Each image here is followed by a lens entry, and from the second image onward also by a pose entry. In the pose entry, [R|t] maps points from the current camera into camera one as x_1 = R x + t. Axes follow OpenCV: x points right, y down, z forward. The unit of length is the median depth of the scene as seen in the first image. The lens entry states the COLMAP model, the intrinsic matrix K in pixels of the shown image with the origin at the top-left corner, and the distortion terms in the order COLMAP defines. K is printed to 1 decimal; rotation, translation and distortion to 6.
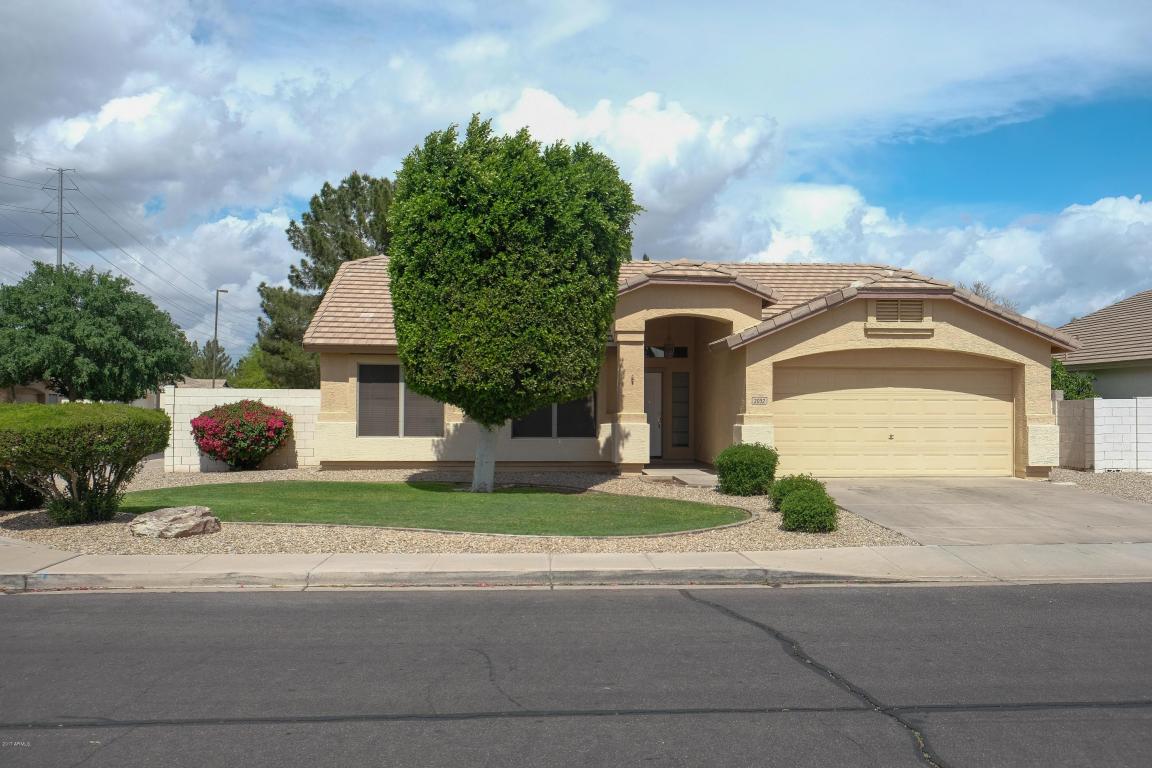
lens RADIAL K [[1081.6, 0, 579.2], [0, 1081.6, 366.3], [0, 0, 1]] dist [0.023824, -0.001487]
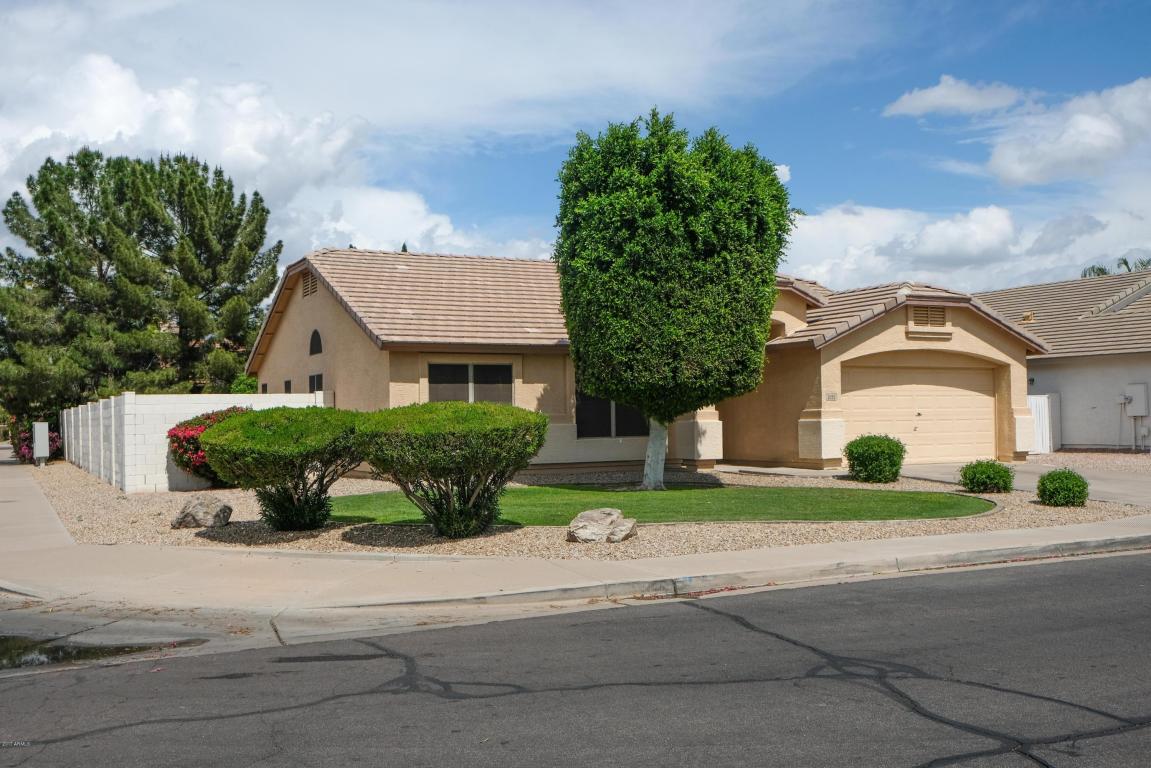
lens RADIAL K [[1096.1, 0, 575.5], [0, 1096.1, 384.0], [0, 0, 1]] dist [0.031337, 0.002509]
pose [[0.917850, -0.006430, 0.396876, -0.506898], [0.003667, 0.999963, 0.007722, 0.009328], [-0.396911, -0.005632, 0.917840, 0.092612]]
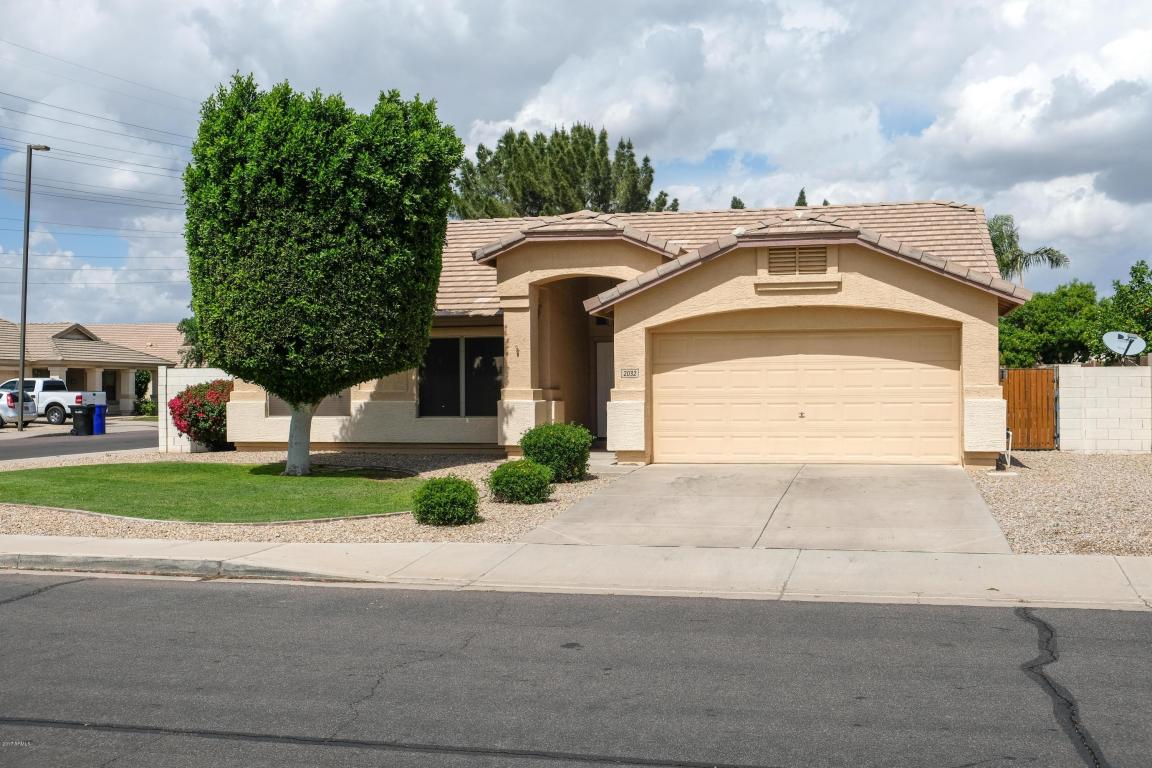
lens RADIAL K [[1213.2, 0, 576.0], [0, 1213.2, 384.0], [0, 0, 1]] dist [-0.065329, 0.025629]
pose [[0.949225, -0.011879, -0.314375, 0.427962], [0.023824, 0.999132, 0.034181, 0.006607], [0.313696, -0.039935, 0.948683, 0.079782]]
